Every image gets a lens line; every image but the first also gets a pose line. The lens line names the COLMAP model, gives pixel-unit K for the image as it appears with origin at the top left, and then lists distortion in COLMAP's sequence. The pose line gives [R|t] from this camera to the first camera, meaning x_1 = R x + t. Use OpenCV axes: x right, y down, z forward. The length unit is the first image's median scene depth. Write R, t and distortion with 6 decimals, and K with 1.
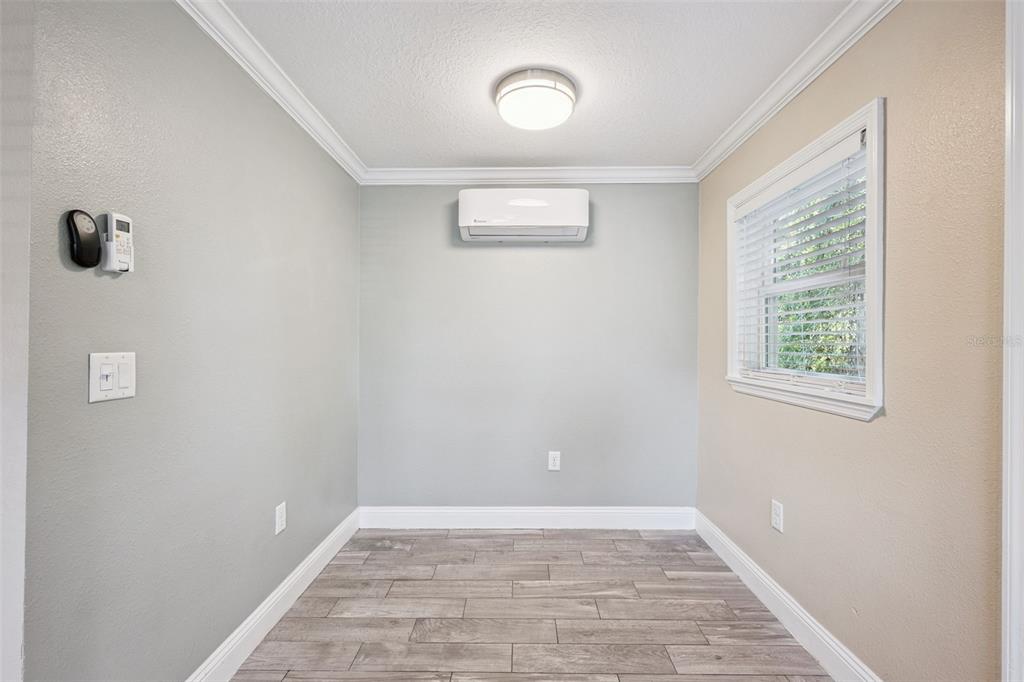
lens RADIAL K [[431.1, 0, 512.8], [0, 431.1, 338.6], [0, 0, 1]] dist [0.001039, 0.000039]
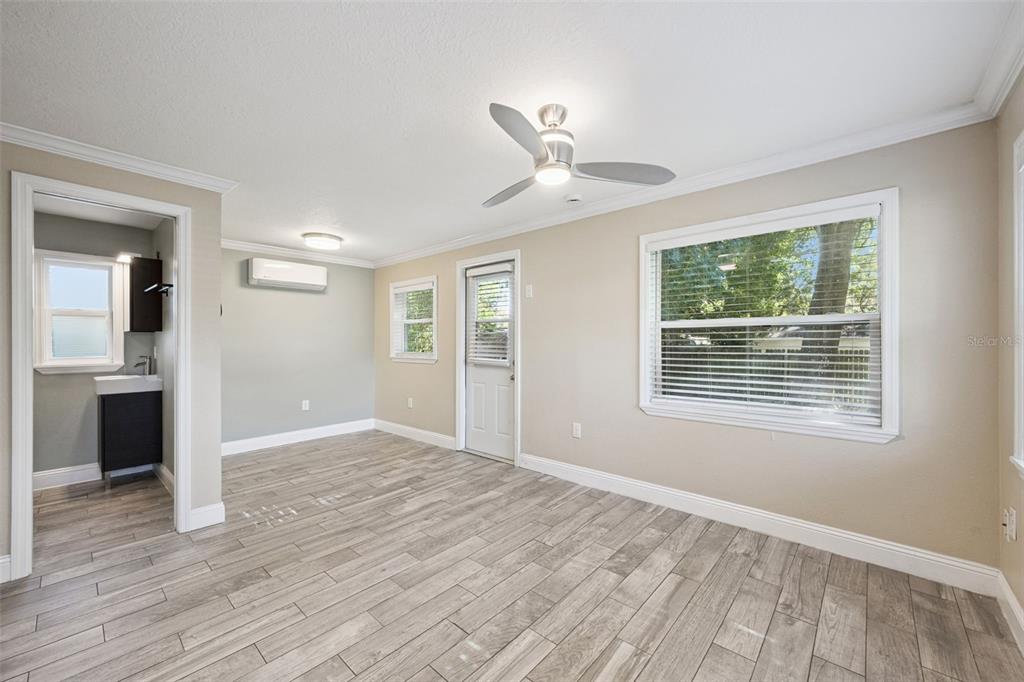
lens RADIAL K [[403.2, 0, 511.1], [0, 403.2, 341.1], [0, 0, 1]] dist [0.000009, 0.000004]
pose [[0.655473, -0.002829, 0.755214, -0.780296], [0.001261, 0.999996, 0.002651, -0.003163], [-0.755218, -0.000785, 0.655473, -1.018225]]
